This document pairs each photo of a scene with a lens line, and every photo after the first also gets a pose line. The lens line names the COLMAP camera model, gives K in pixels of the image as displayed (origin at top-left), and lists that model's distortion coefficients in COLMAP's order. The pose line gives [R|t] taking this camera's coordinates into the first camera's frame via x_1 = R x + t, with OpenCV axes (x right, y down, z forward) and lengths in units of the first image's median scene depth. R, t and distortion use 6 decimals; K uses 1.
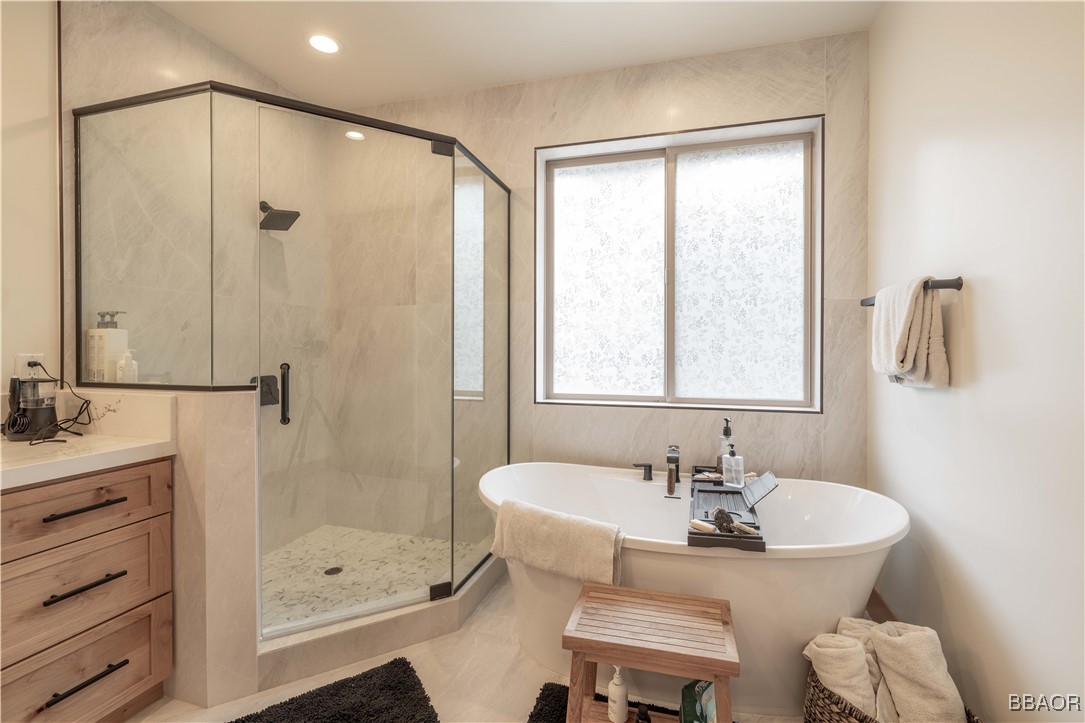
lens RADIAL K [[454.4, 0, 544.9], [0, 454.4, 358.9], [0, 0, 1]] dist [0.009533, -0.000083]
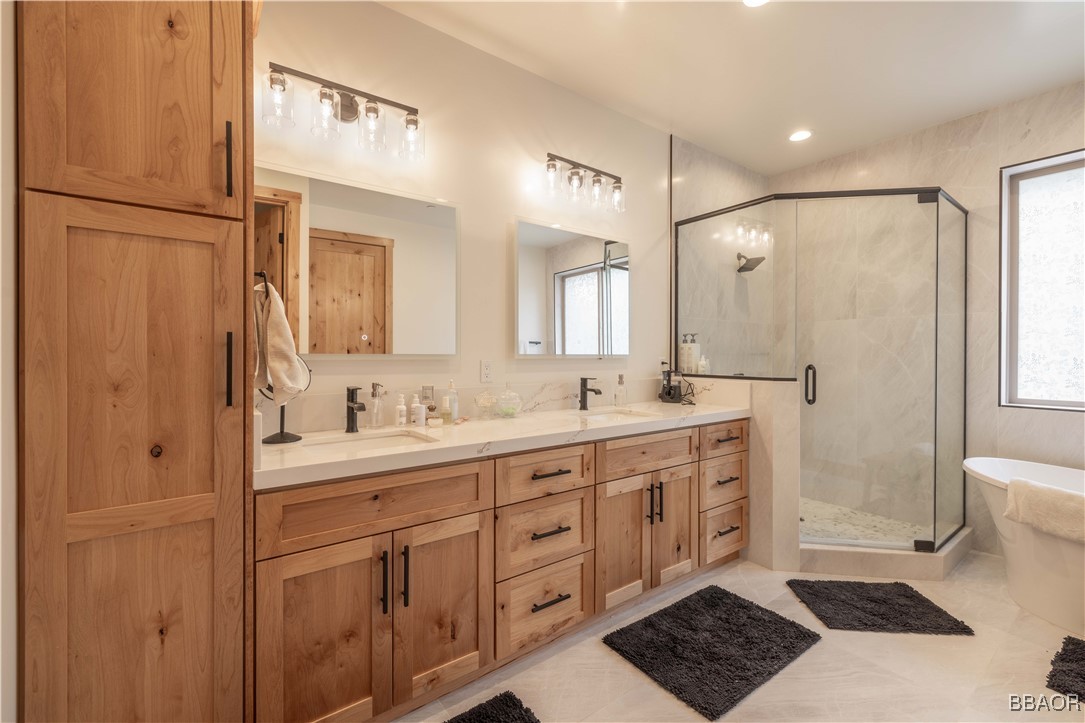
lens RADIAL K [[454.4, 0, 544.9], [0, 454.4, 358.9], [0, 0, 1]] dist [0.009533, -0.000083]
pose [[0.816620, 0.006499, -0.577139, -0.353971], [-0.013512, 0.999878, -0.007860, 0.012417], [0.577017, 0.014216, 0.816608, -0.649315]]
